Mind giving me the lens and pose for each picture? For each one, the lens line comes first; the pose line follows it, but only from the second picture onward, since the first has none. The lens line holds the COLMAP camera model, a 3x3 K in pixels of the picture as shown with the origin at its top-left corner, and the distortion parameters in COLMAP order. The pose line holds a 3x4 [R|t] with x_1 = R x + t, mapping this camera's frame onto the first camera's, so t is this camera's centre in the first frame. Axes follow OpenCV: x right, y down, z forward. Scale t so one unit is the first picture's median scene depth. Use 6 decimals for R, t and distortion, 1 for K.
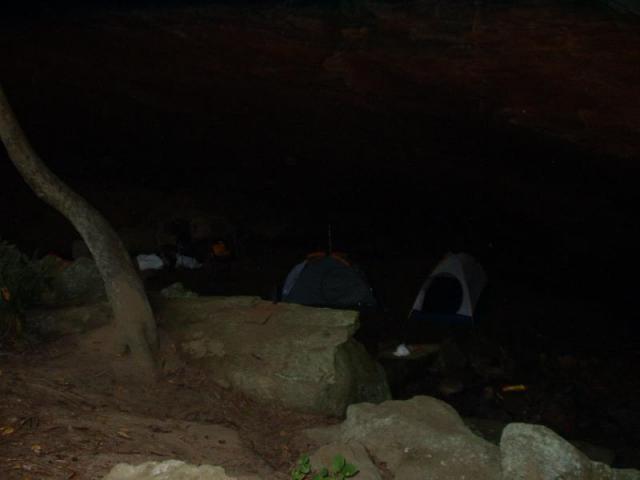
lens RADIAL K [[729.1, 0, 324.1], [0, 729.1, 239.5], [0, 0, 1]] dist [-0.143278, 0.000000]
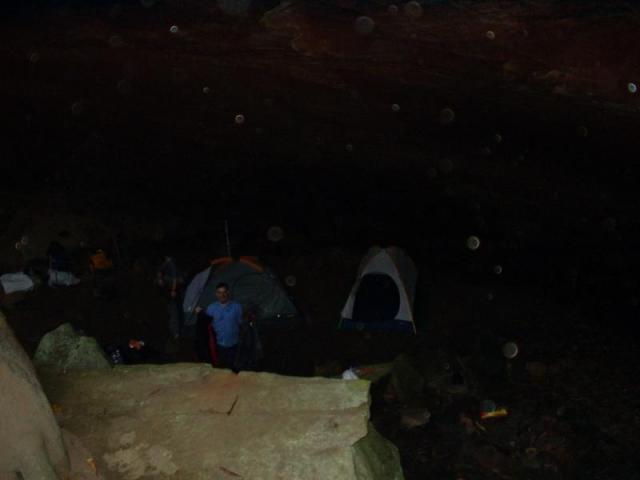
lens RADIAL K [[729.1, 0, 315.7], [0, 729.1, 240.6], [0, 0, 1]] dist [-0.143278, 0.000000]
pose [[0.981864, -0.068665, 0.176715, -0.106104], [0.062963, 0.997304, 0.037681, -0.056130], [-0.178826, -0.025871, 0.983541, 0.336641]]
